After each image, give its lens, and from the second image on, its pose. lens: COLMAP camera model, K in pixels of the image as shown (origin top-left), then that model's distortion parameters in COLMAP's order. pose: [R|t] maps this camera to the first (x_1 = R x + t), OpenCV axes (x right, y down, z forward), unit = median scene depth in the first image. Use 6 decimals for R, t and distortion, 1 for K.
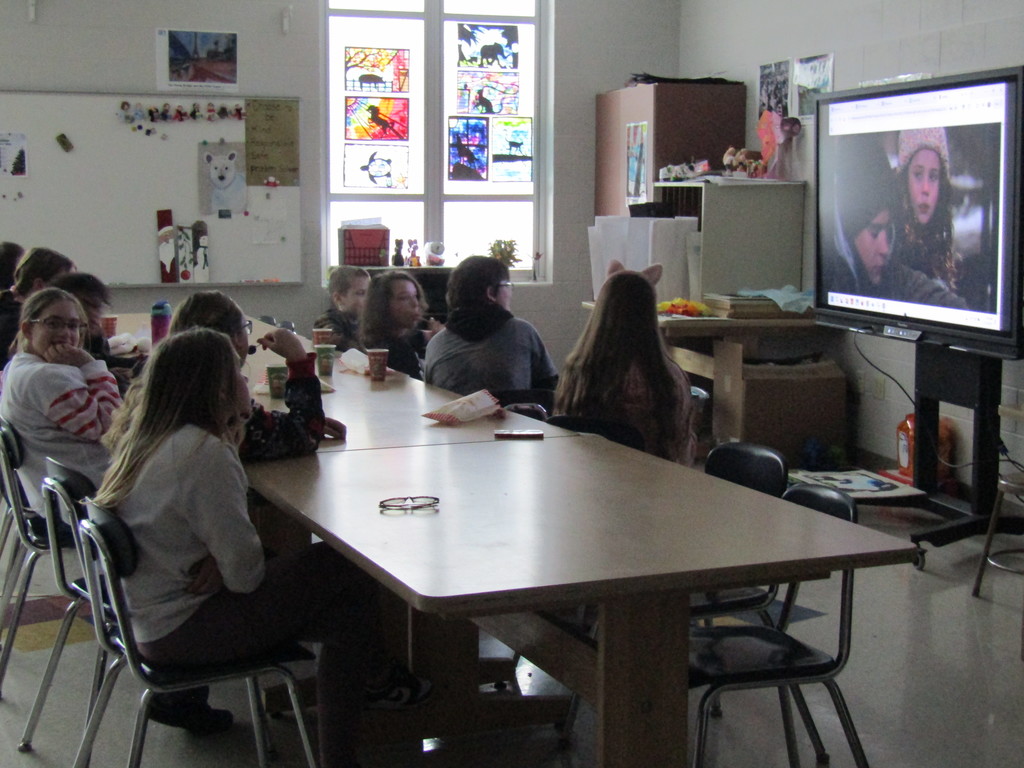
lens RADIAL K [[1604.5, 0, 511.9], [0, 1604.5, 384.5], [0, 0, 1]] dist [0.048299, 0.000000]
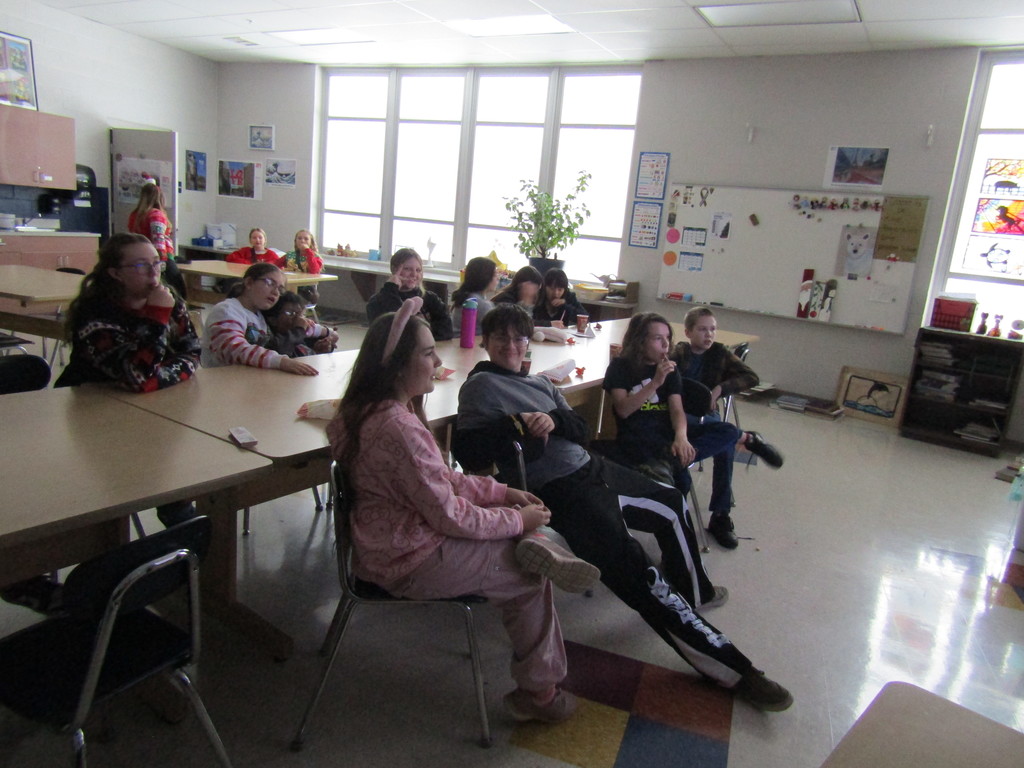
lens RADIAL K [[754.6, 0, 512.0], [0, 754.6, 382.0], [0, 0, 1]] dist [-0.001667, 0.000302]
pose [[0.551626, 0.222136, -0.803968, 0.215229], [-0.193511, 0.971668, 0.135699, -0.047897], [0.811334, 0.080721, 0.578984, 0.376349]]
